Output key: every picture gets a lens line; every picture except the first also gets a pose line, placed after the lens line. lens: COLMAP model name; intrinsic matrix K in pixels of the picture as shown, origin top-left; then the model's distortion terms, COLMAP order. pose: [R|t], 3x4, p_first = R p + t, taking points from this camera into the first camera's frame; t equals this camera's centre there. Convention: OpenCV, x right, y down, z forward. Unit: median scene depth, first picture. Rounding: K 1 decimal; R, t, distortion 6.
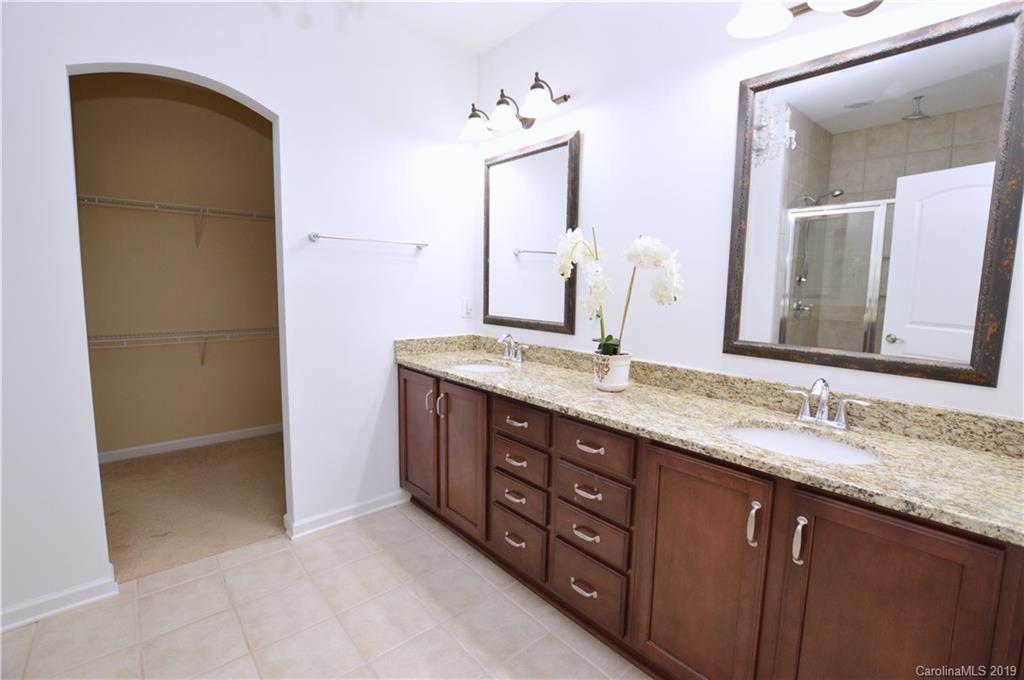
lens RADIAL K [[460.8, 0, 510.9], [0, 460.8, 339.9], [0, 0, 1]] dist [-0.001664, -0.000097]
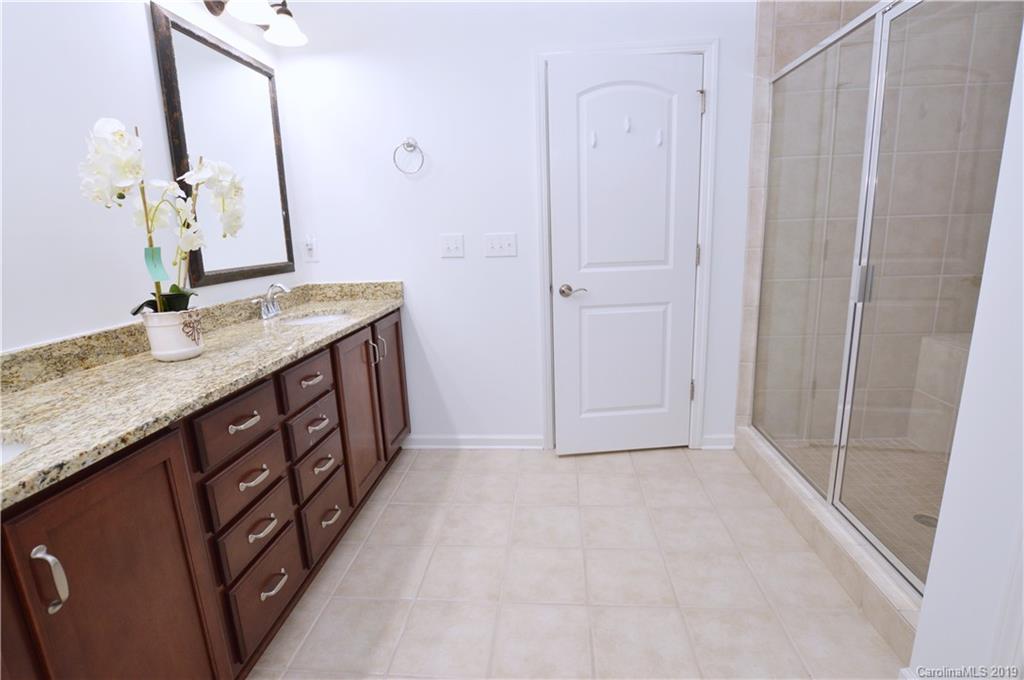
lens RADIAL K [[460.8, 0, 513.5], [0, 460.8, 332.0], [0, 0, 1]] dist [-0.001664, -0.000097]
pose [[-0.693318, -0.145297, 0.705832, -0.757531], [0.116187, 0.944110, 0.308474, -0.111831], [-0.711203, 0.295880, -0.637687, 1.193199]]
